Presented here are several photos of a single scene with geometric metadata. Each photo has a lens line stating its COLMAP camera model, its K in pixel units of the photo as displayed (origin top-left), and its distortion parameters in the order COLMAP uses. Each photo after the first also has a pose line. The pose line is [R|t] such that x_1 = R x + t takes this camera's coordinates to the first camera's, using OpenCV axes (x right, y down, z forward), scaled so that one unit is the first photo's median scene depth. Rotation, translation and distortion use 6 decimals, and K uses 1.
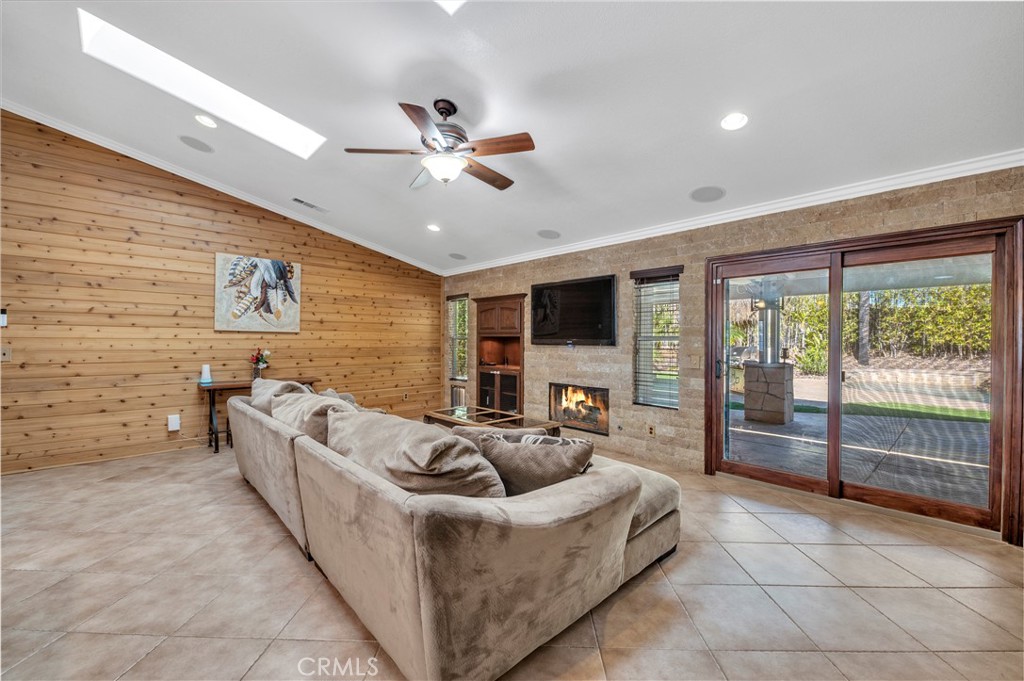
lens RADIAL K [[407.3, 0, 515.6], [0, 407.3, 343.0], [0, 0, 1]] dist [0.001029, 0.000013]
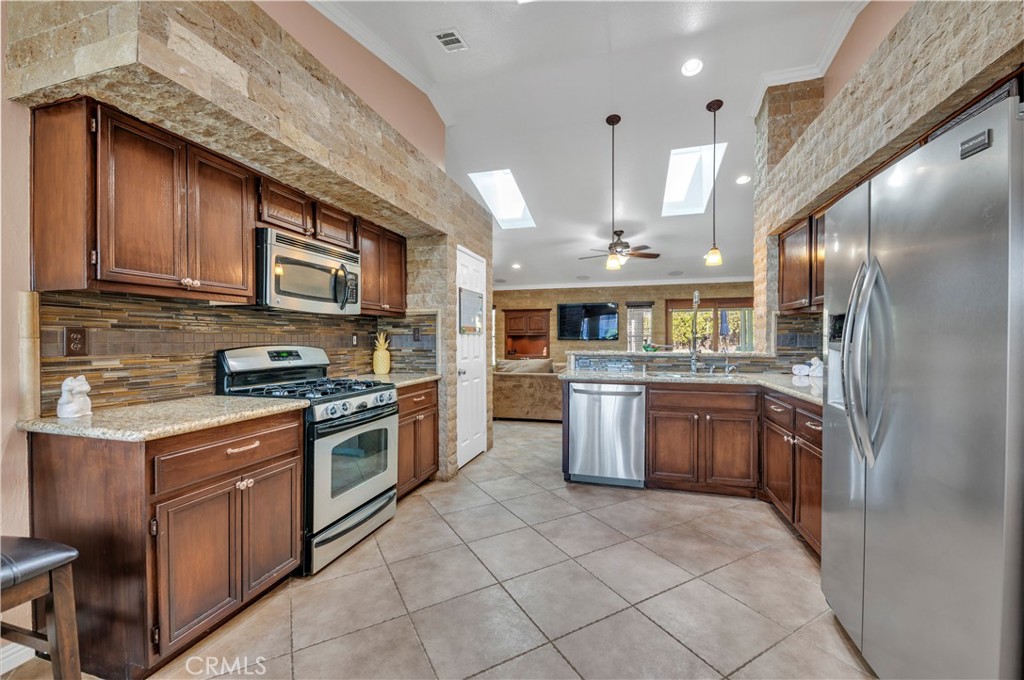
lens RADIAL K [[388.9, 0, 523.0], [0, 388.9, 343.7], [0, 0, 1]] dist [0.000112, -0.000013]
pose [[0.859594, -0.015217, 0.510751, -0.970419], [0.011894, 0.999882, 0.009772, 0.002419], [-0.510840, -0.002325, 0.859673, -0.316576]]
